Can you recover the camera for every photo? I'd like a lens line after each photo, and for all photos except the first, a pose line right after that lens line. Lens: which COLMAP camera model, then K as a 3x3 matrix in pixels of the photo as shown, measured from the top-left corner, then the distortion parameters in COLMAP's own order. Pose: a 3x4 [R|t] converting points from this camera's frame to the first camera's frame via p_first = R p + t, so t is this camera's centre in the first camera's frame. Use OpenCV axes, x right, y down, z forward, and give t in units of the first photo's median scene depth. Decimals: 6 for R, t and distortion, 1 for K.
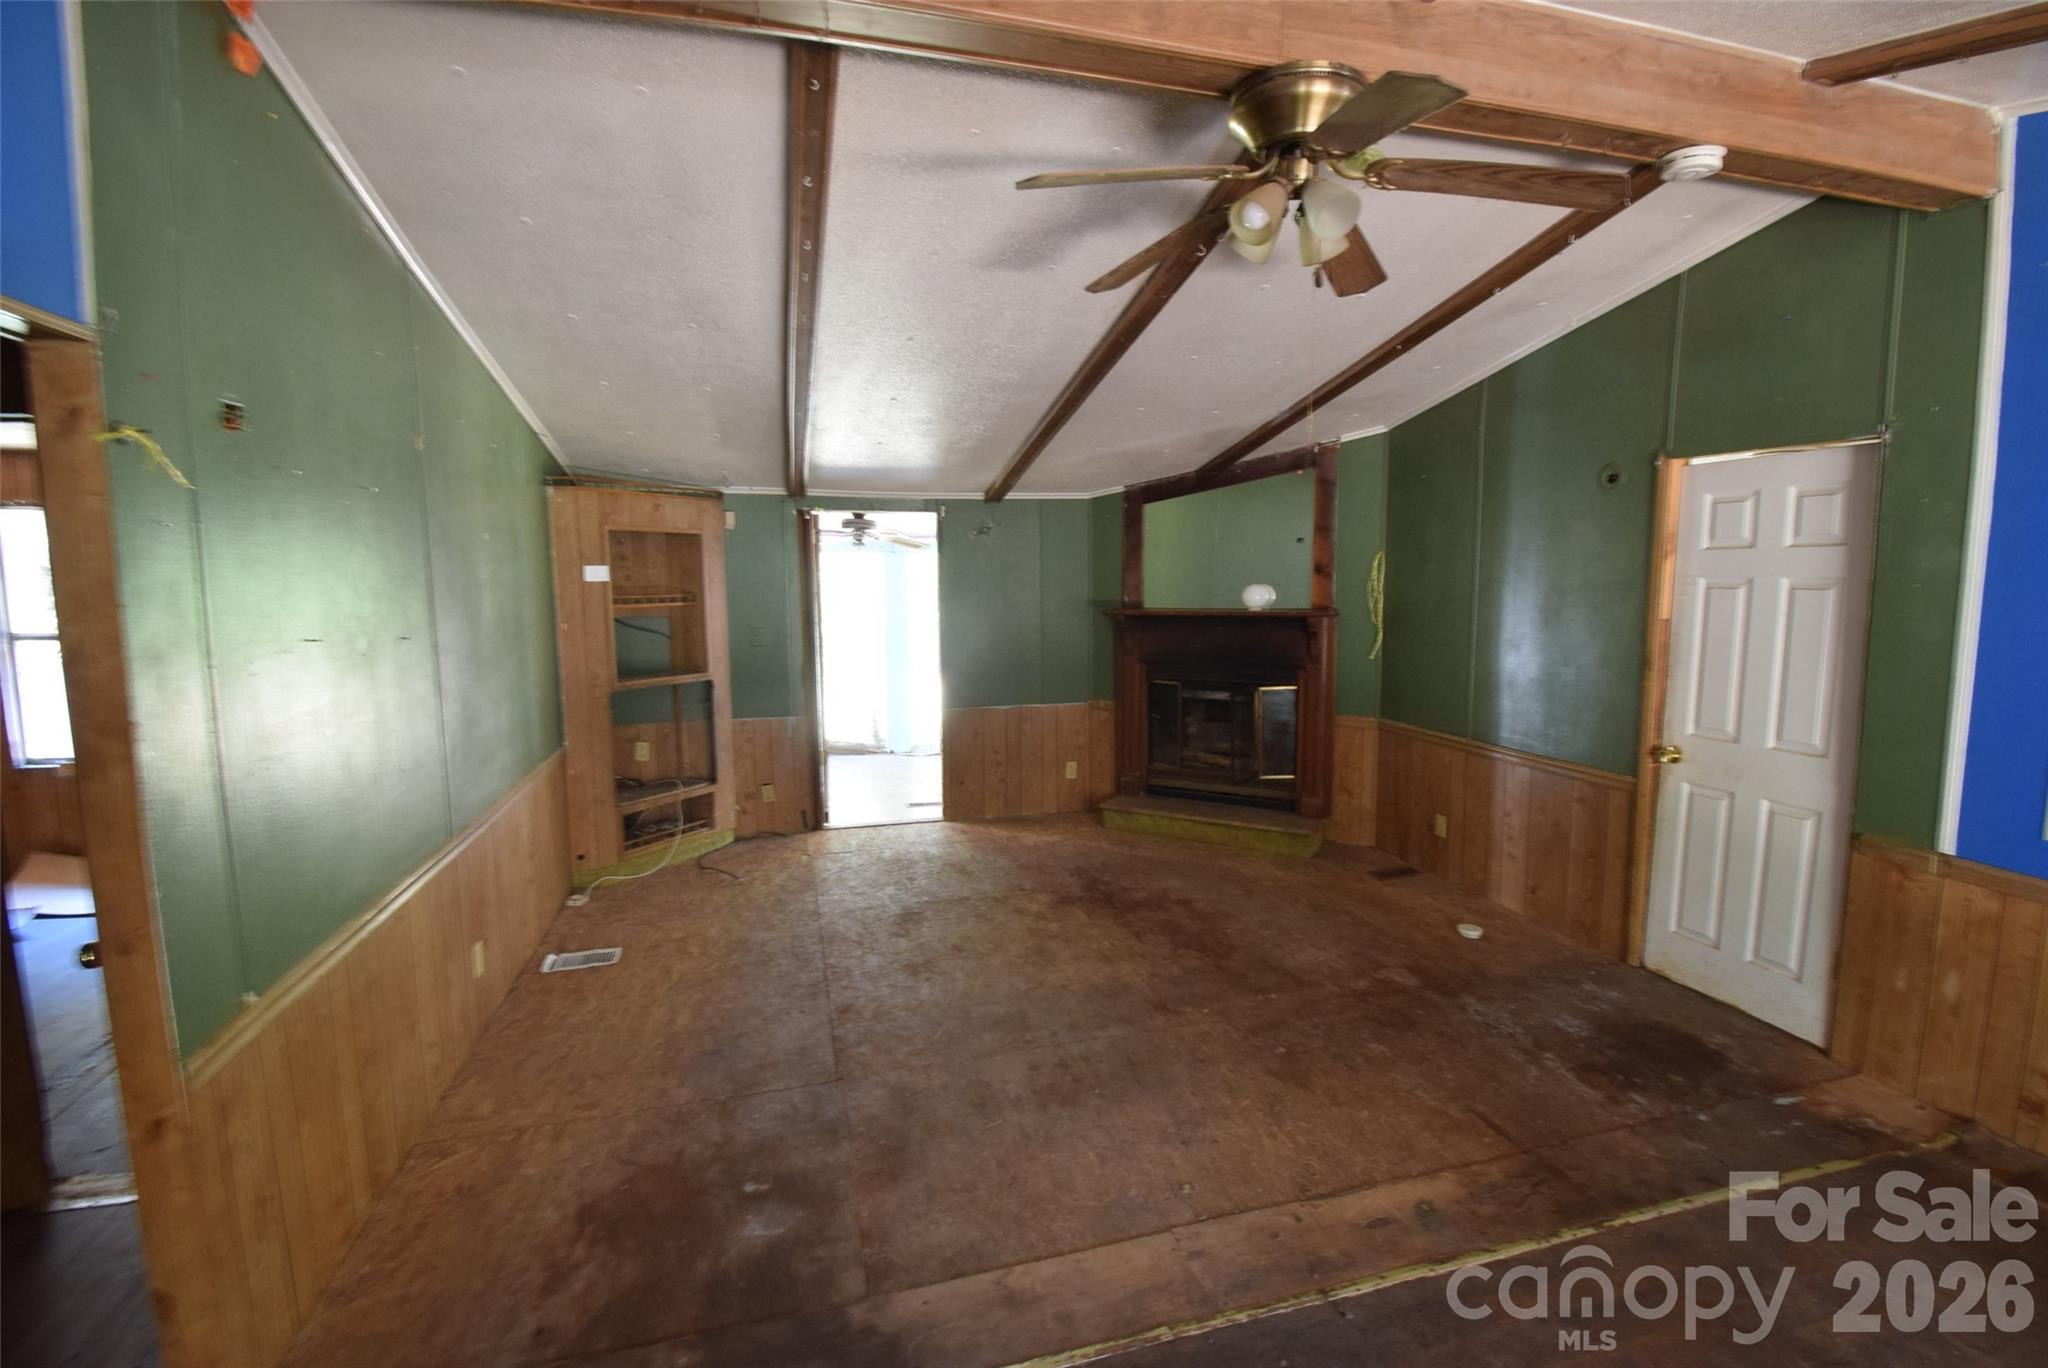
lens RADIAL K [[909.3, 0, 1026.3], [0, 909.3, 676.9], [0, 0, 1]] dist [0.014612, -0.022542]
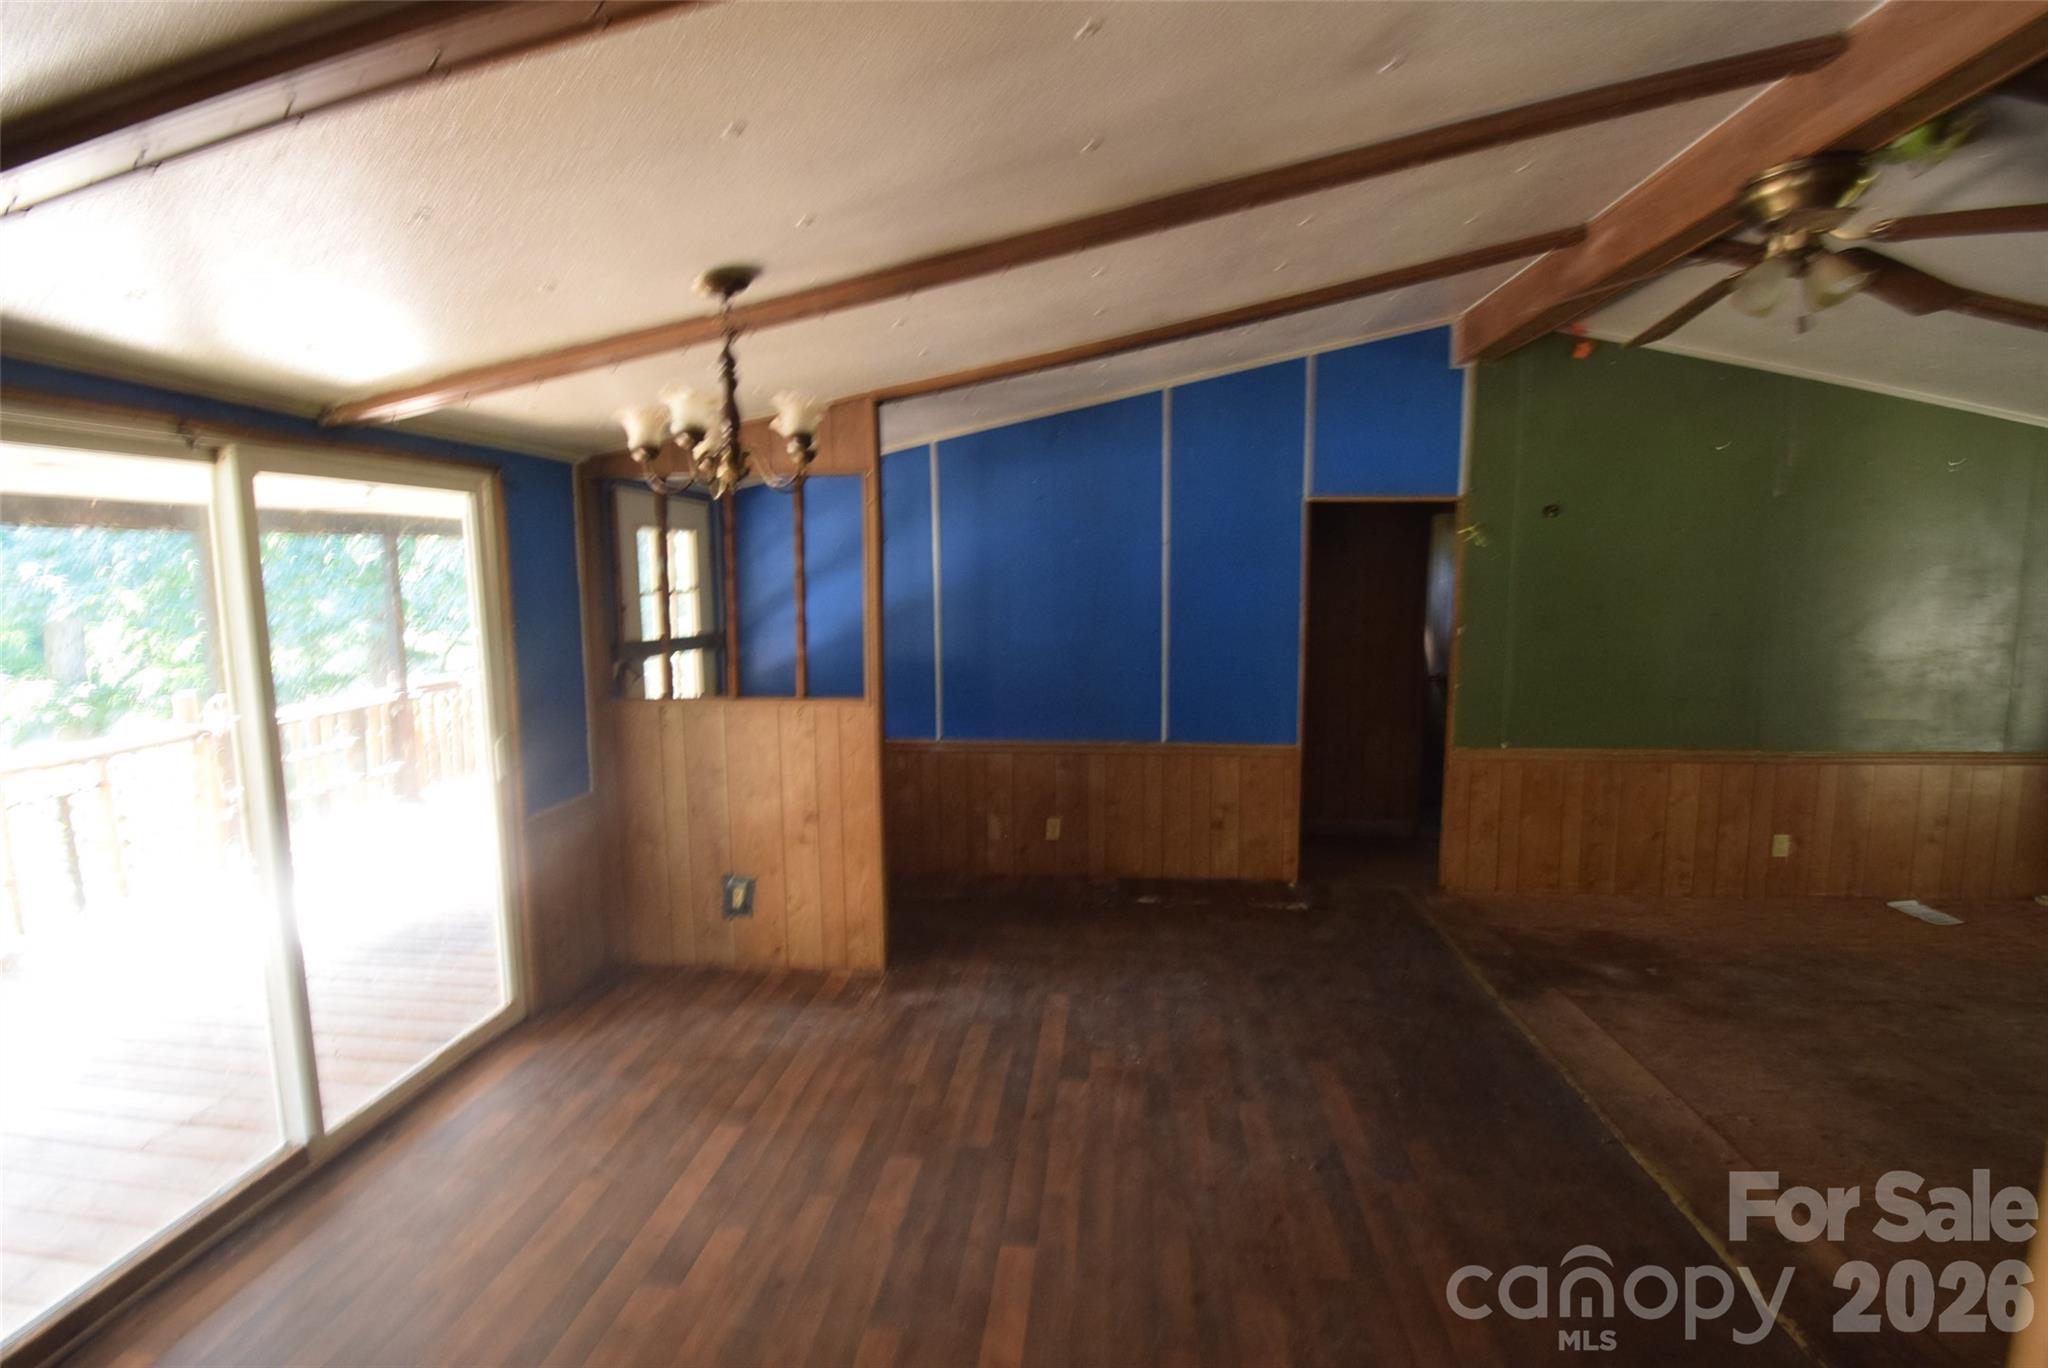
lens RADIAL K [[909.3, 0, 1026.3], [0, 909.3, 676.9], [0, 0, 1]] dist [0.014612, -0.022542]
pose [[-0.355361, 0.113952, -0.927757, 1.540734], [-0.101643, 0.981945, 0.159540, -0.075712], [0.929186, 0.150994, -0.337363, 0.478036]]
